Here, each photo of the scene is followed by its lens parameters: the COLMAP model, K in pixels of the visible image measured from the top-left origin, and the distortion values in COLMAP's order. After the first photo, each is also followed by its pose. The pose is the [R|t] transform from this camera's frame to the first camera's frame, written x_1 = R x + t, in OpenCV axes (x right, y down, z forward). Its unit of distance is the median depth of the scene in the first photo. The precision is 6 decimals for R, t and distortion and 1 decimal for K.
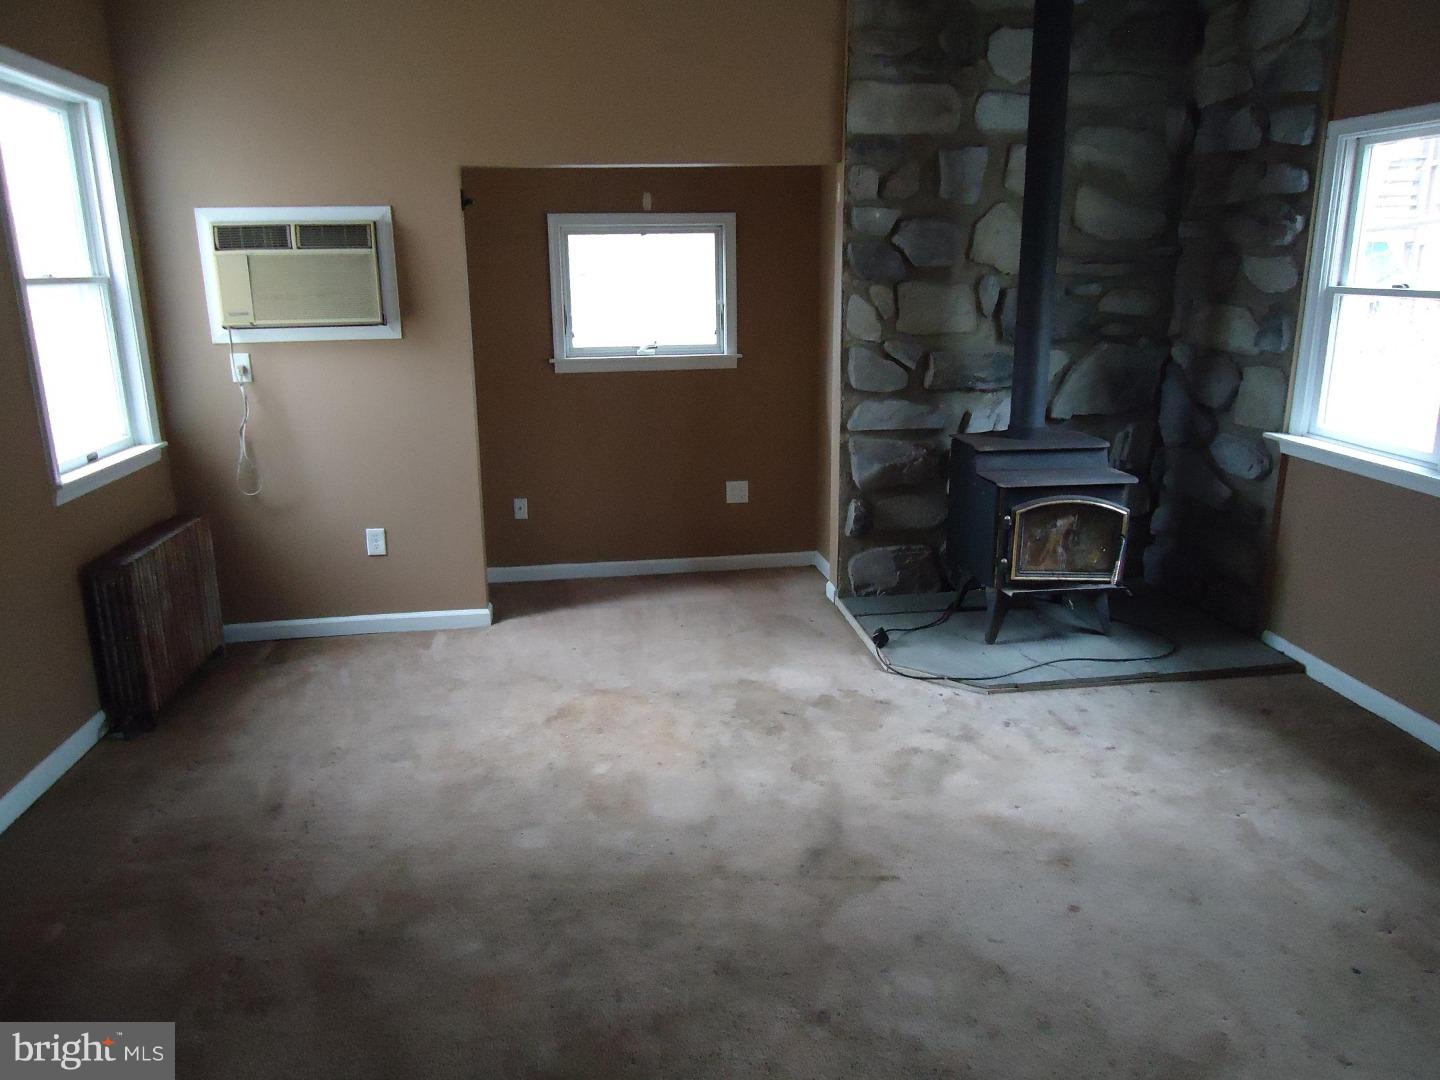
lens RADIAL K [[1061.2, 0, 720.7], [0, 1061.2, 537.8], [0, 0, 1]] dist [-0.010888, -0.001598]
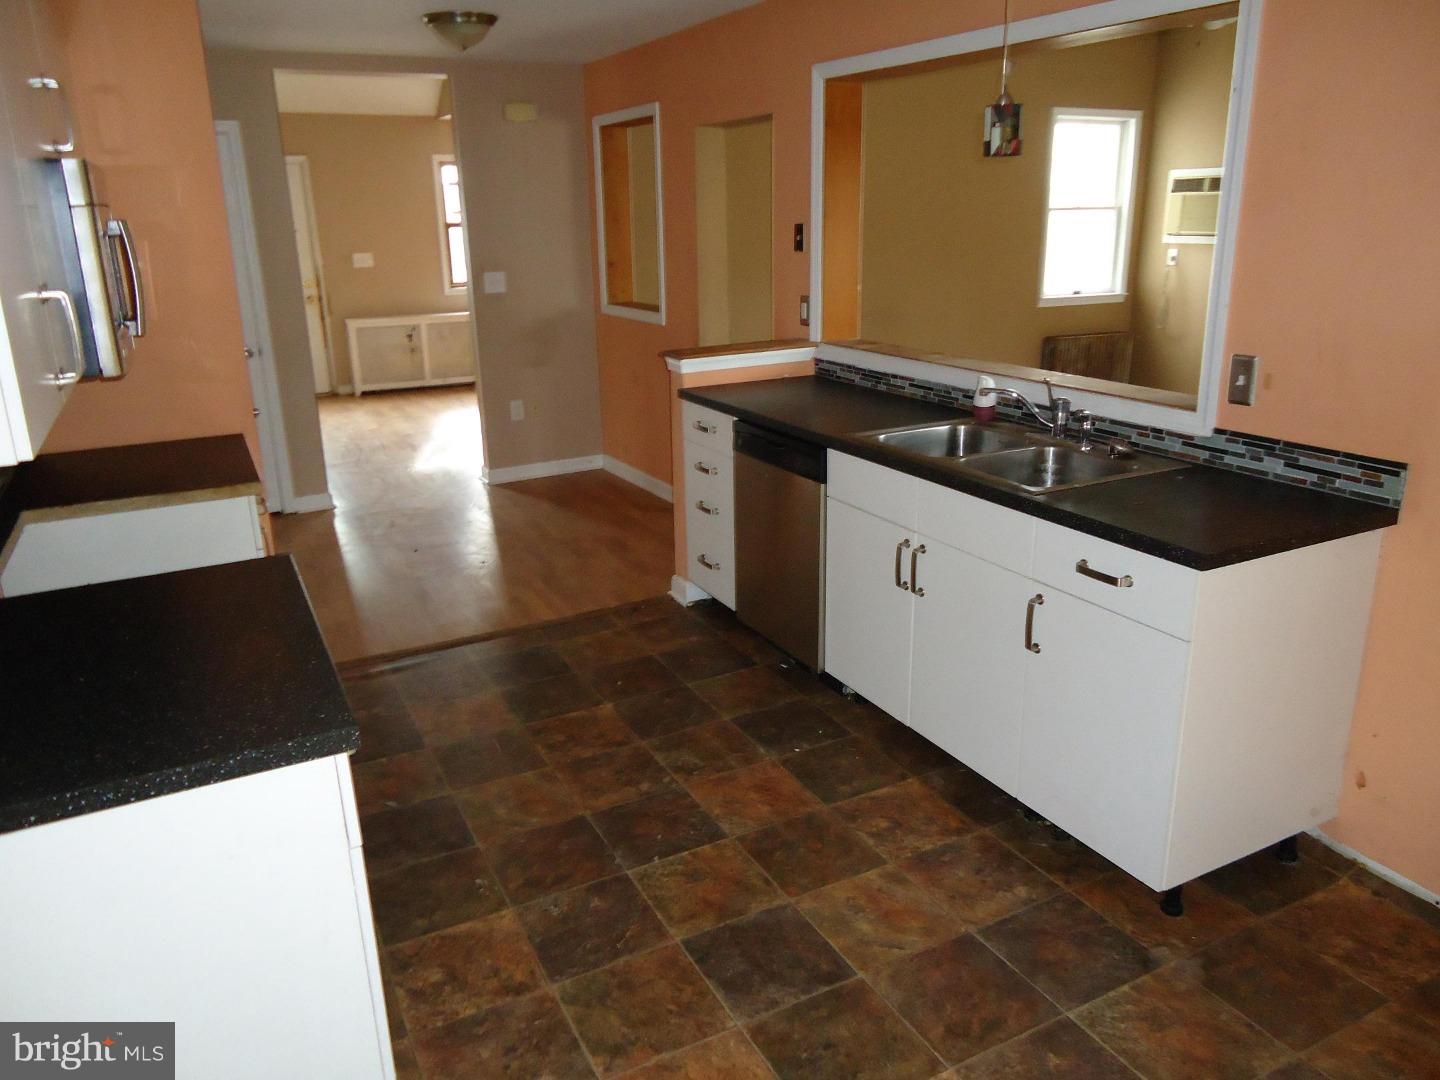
lens RADIAL K [[1061.2, 0, 722.1], [0, 1061.2, 539.7], [0, 0, 1]] dist [-0.010888, -0.001598]
pose [[0.343807, 0.284303, -0.894969, 1.110951], [-0.218249, 0.951161, 0.218312, 0.081139], [0.913326, 0.120269, 0.389065, -0.394920]]
